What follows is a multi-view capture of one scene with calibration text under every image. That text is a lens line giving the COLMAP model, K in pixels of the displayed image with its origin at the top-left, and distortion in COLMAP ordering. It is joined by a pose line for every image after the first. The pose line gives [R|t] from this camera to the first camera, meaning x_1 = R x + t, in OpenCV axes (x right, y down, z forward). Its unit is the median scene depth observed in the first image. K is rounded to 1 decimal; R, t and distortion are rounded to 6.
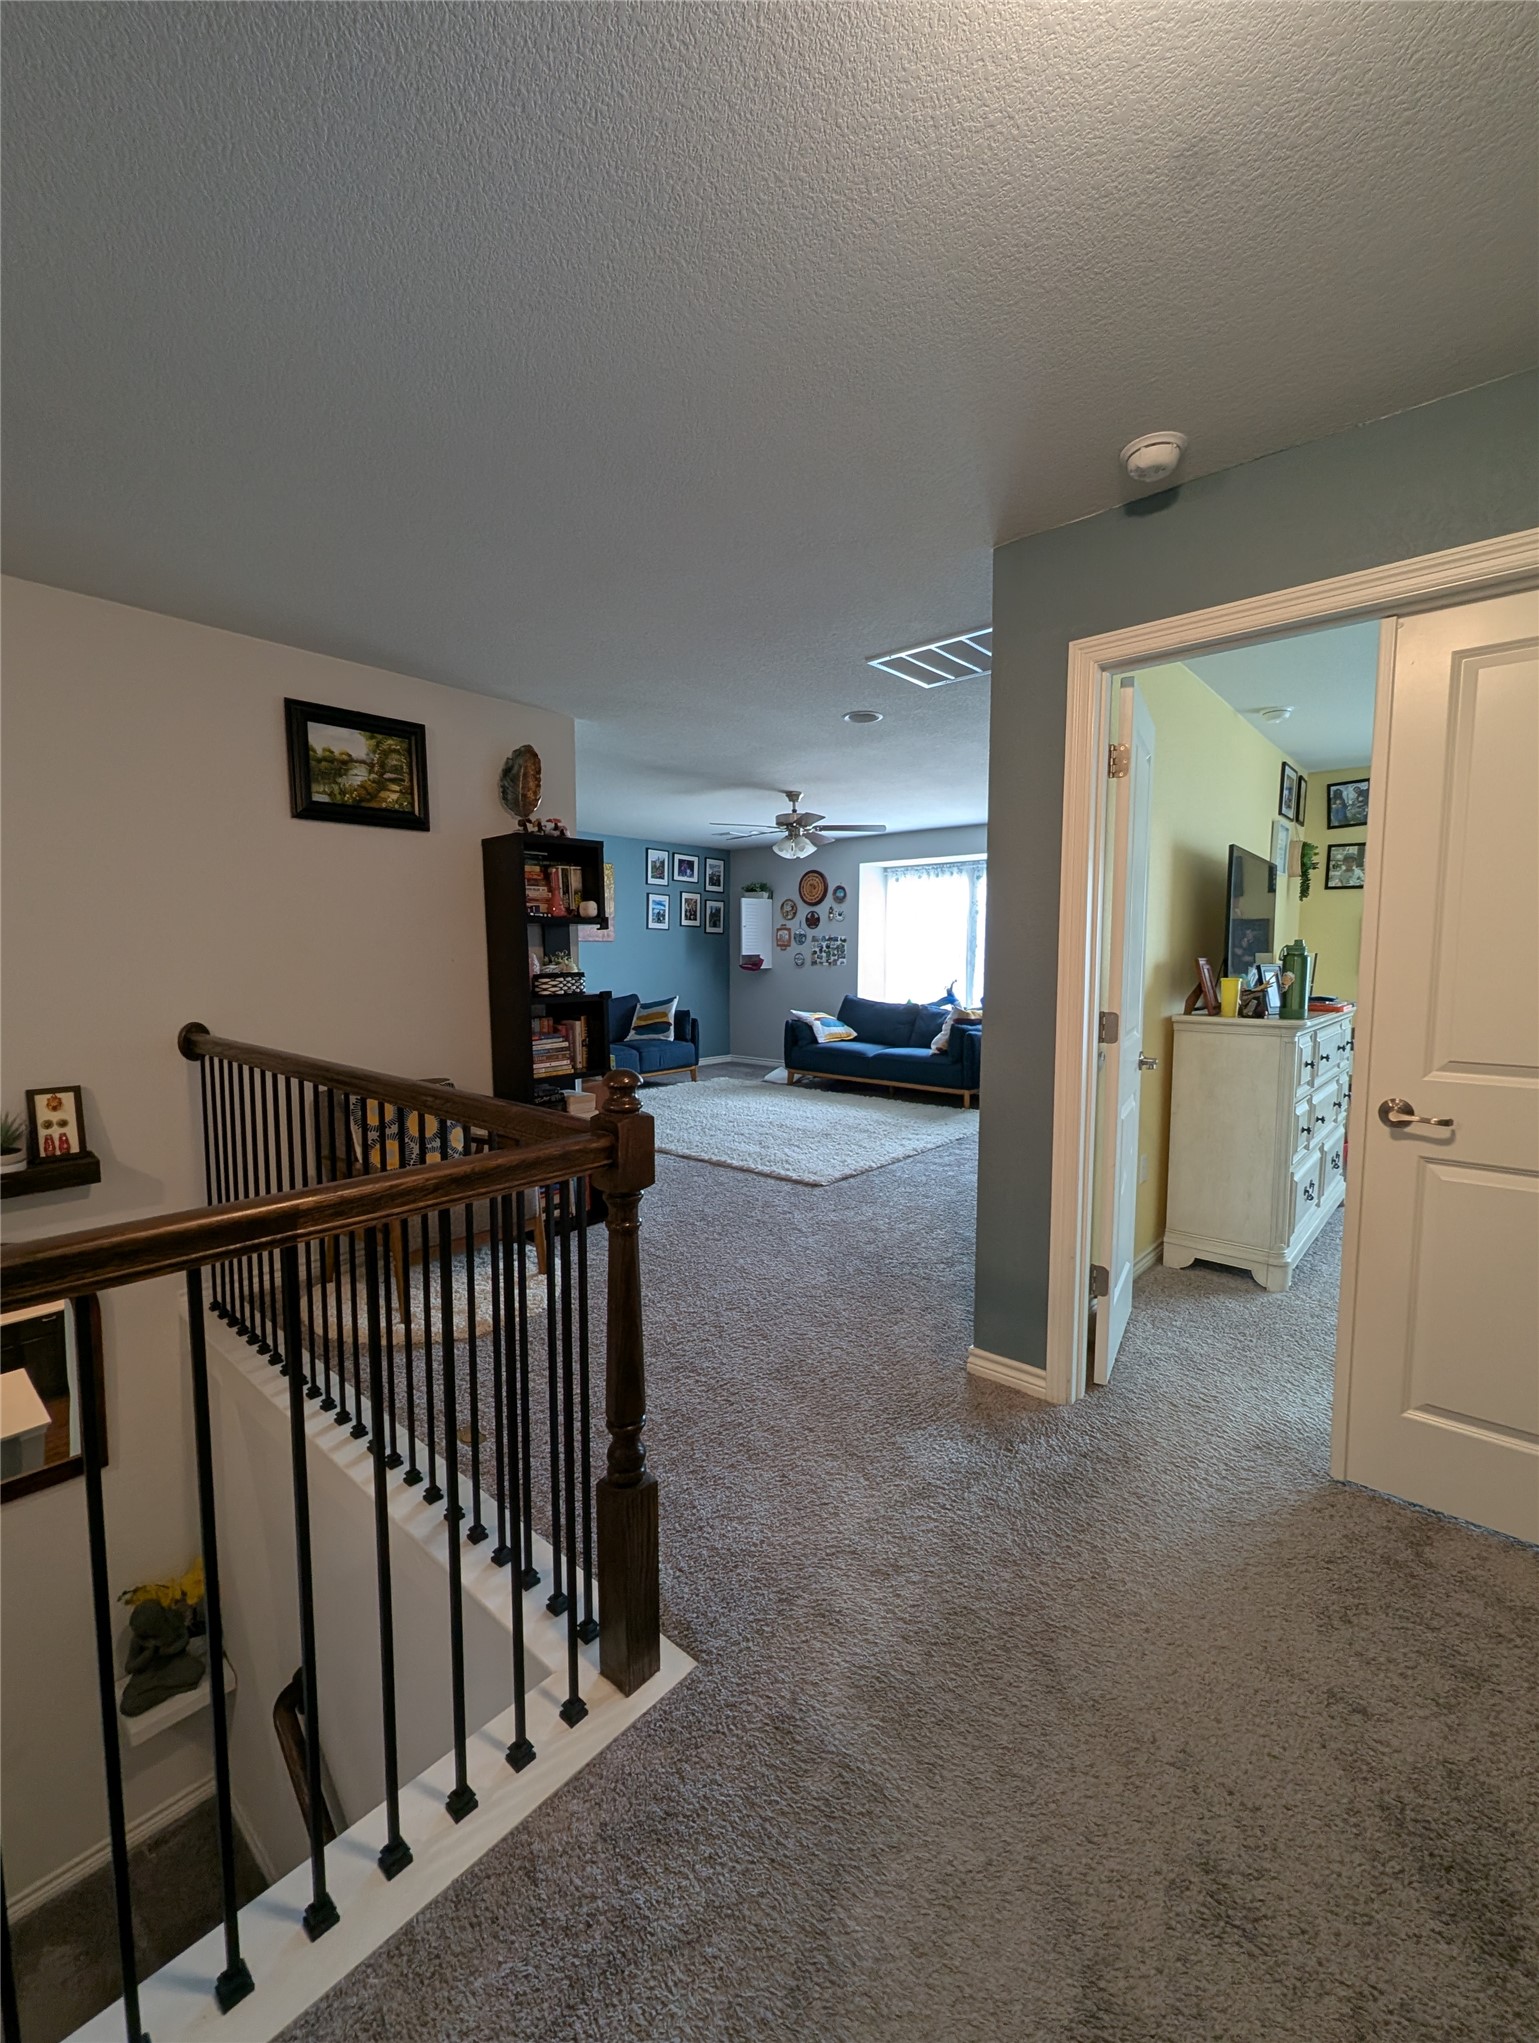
lens RADIAL K [[840.4, 0, 774.1], [0, 840.4, 1030.7], [0, 0, 1]] dist [0.001064, 0.000456]
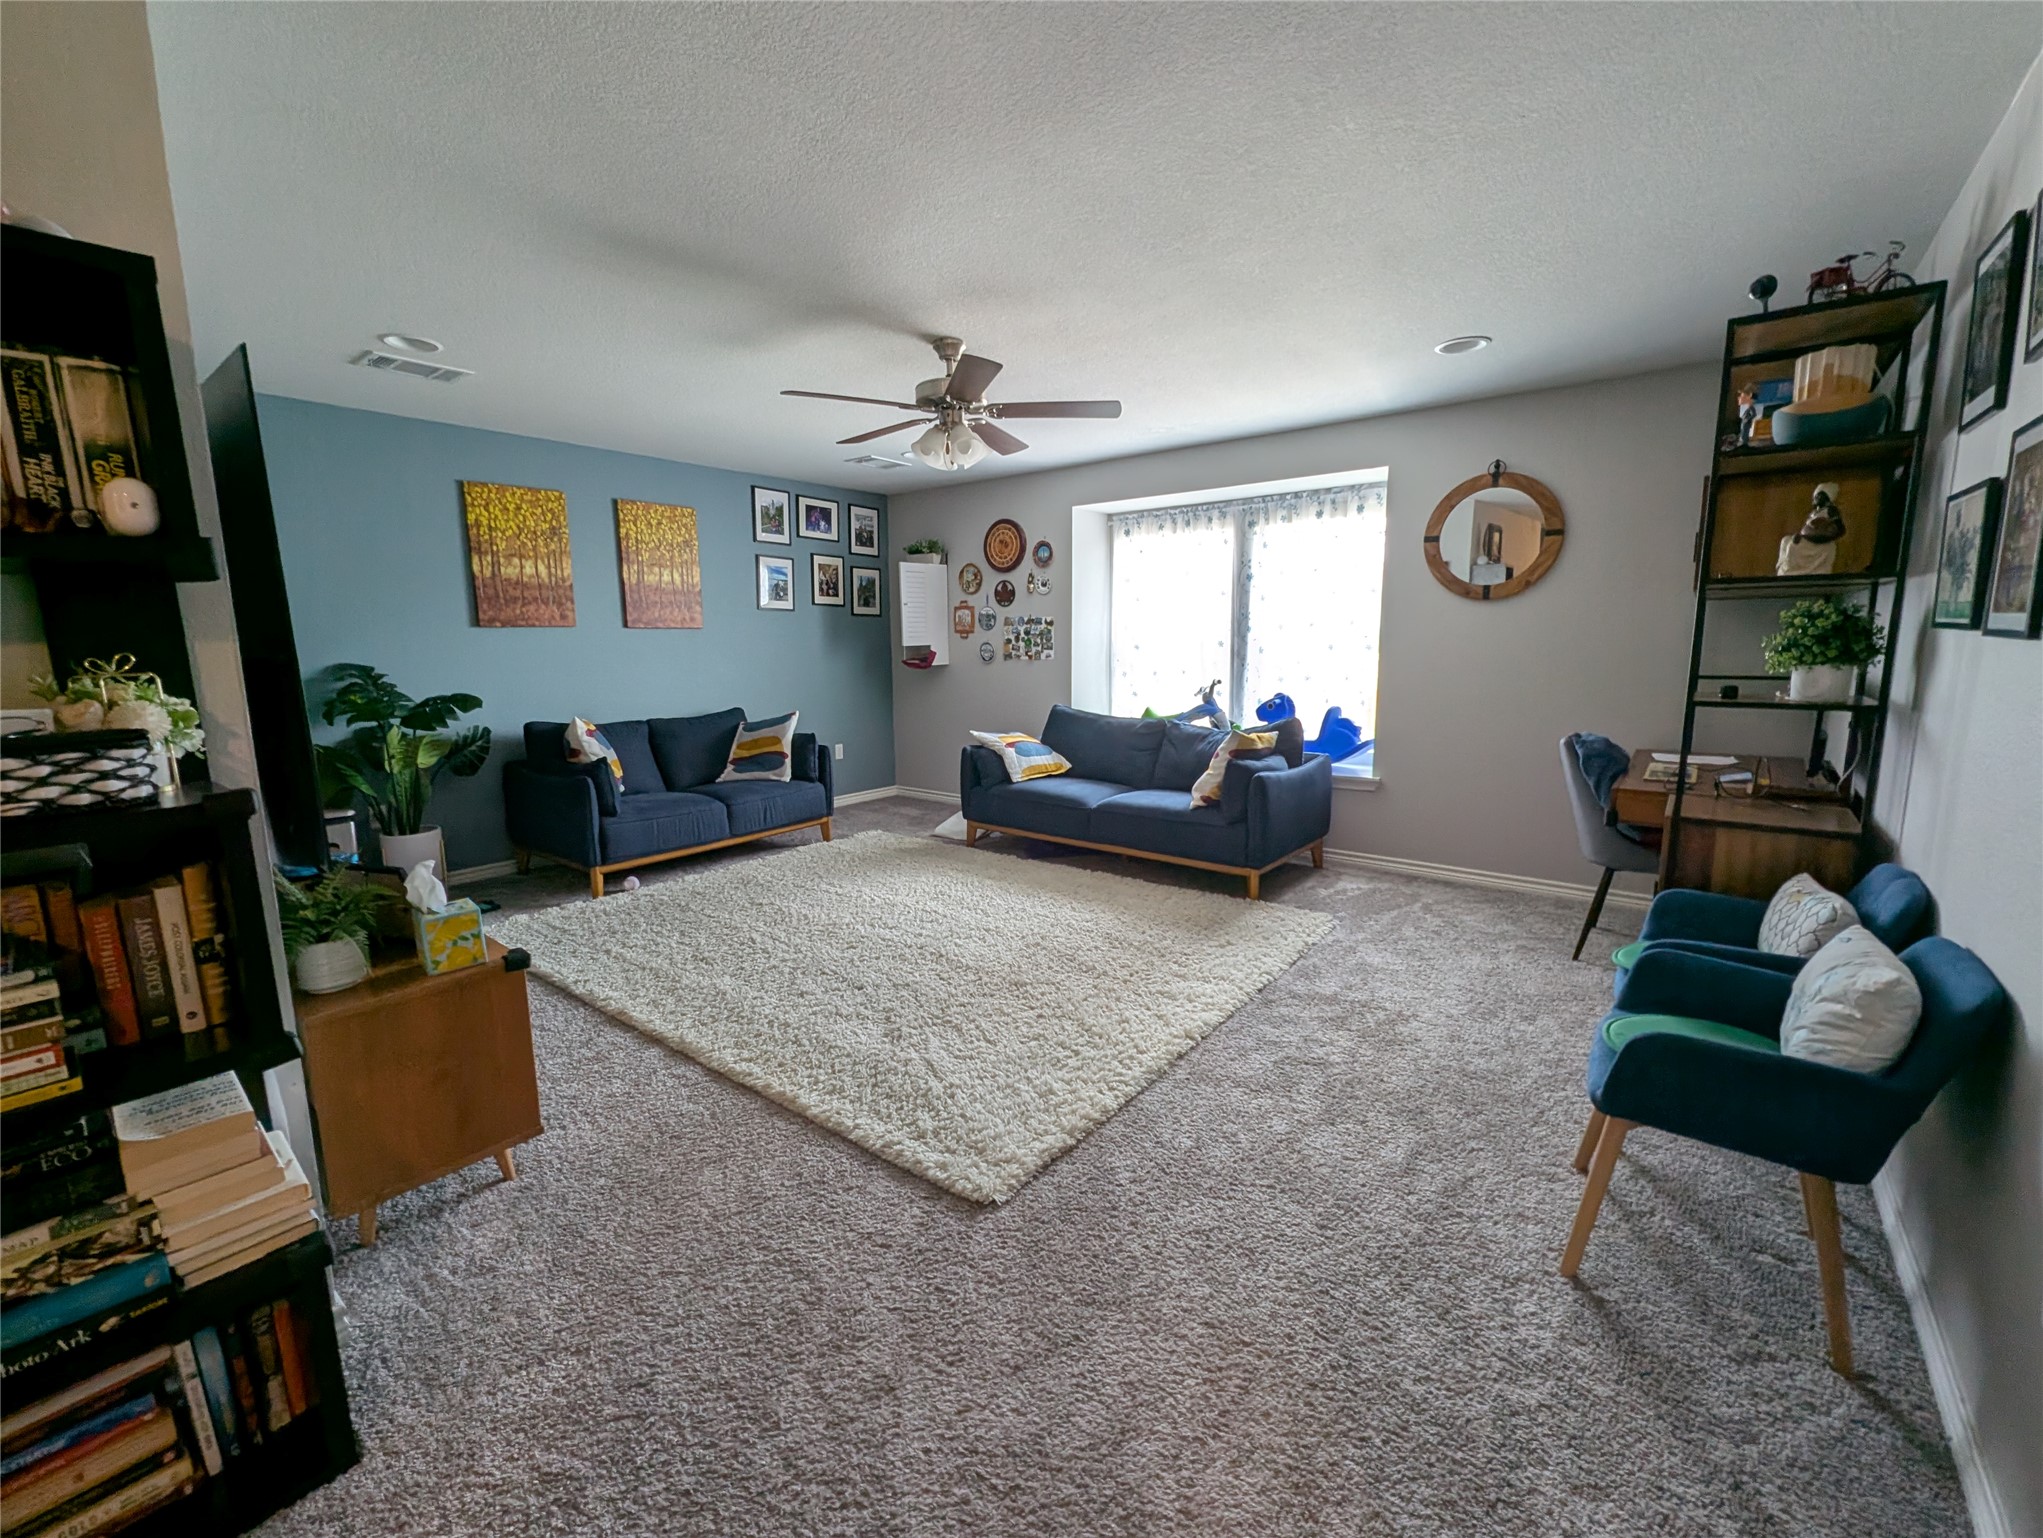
lens RADIAL K [[840.4, 0, 1019.7], [0, 840.4, 767.0], [0, 0, 1]] dist [0.001064, 0.000456]
pose [[0.999158, -0.017644, 0.037054, 0.031294], [0.015443, 0.998146, 0.058876, -0.031845], [-0.038024, -0.058254, 0.997577, 0.319648]]
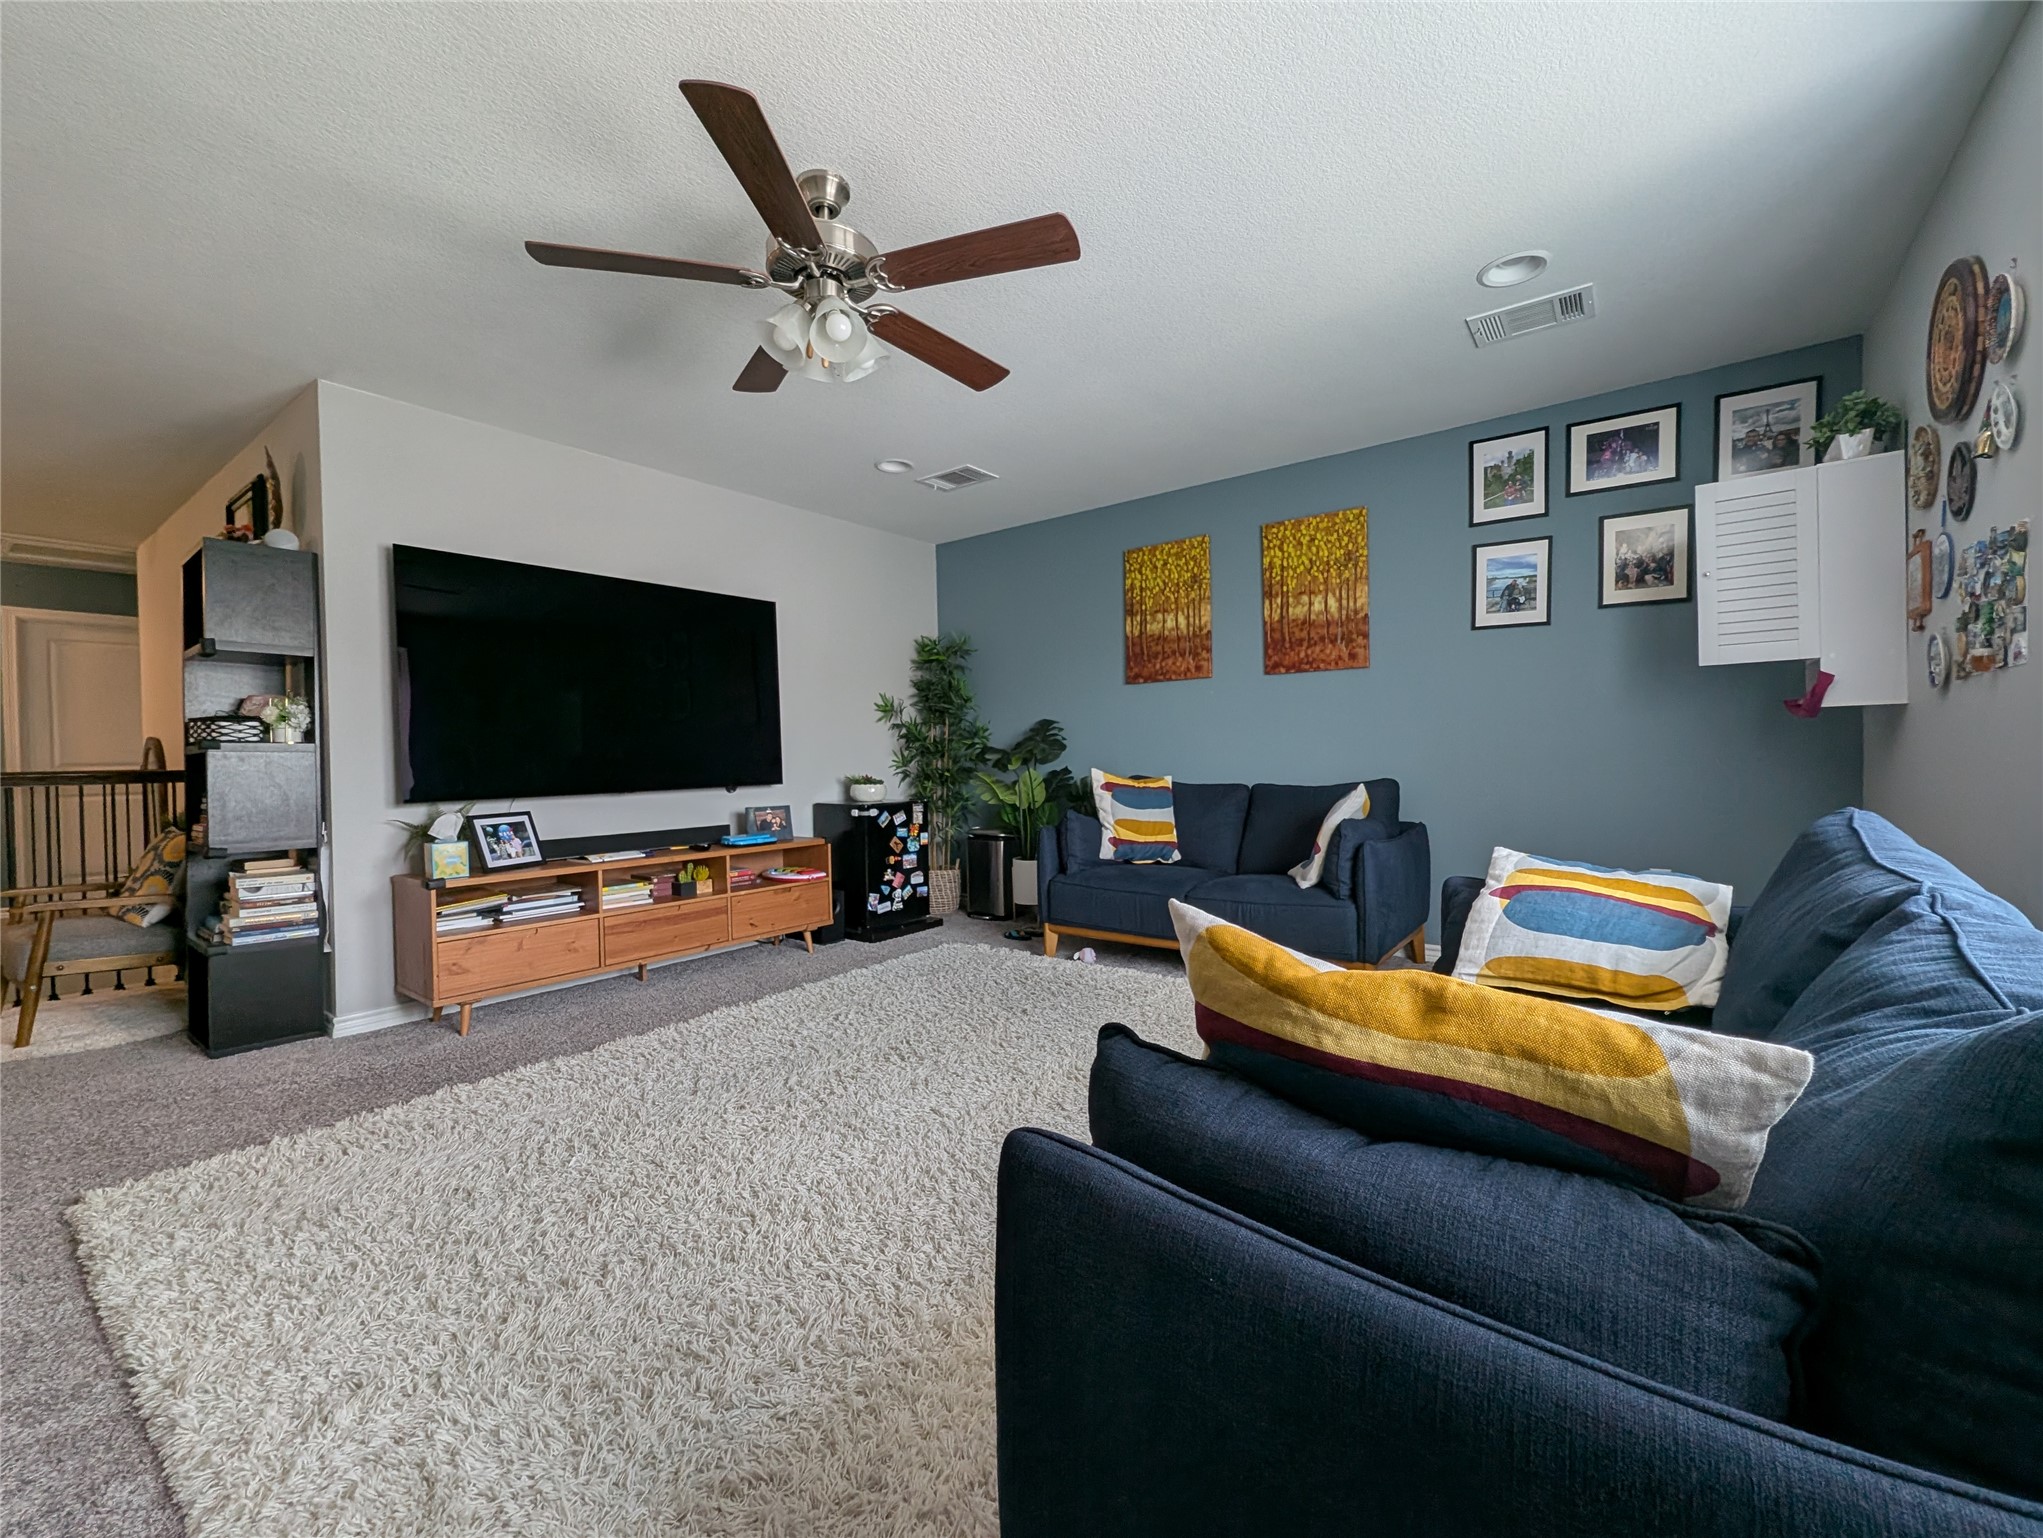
lens RADIAL K [[840.4, 0, 1027.3], [0, 840.4, 757.0], [0, 0, 1]] dist [0.001064, 0.000456]
pose [[0.067482, 0.008124, -0.997687, 0.268089], [-0.070672, 0.997494, 0.003343, -0.042313], [0.995214, 0.070283, 0.067887, 0.764188]]
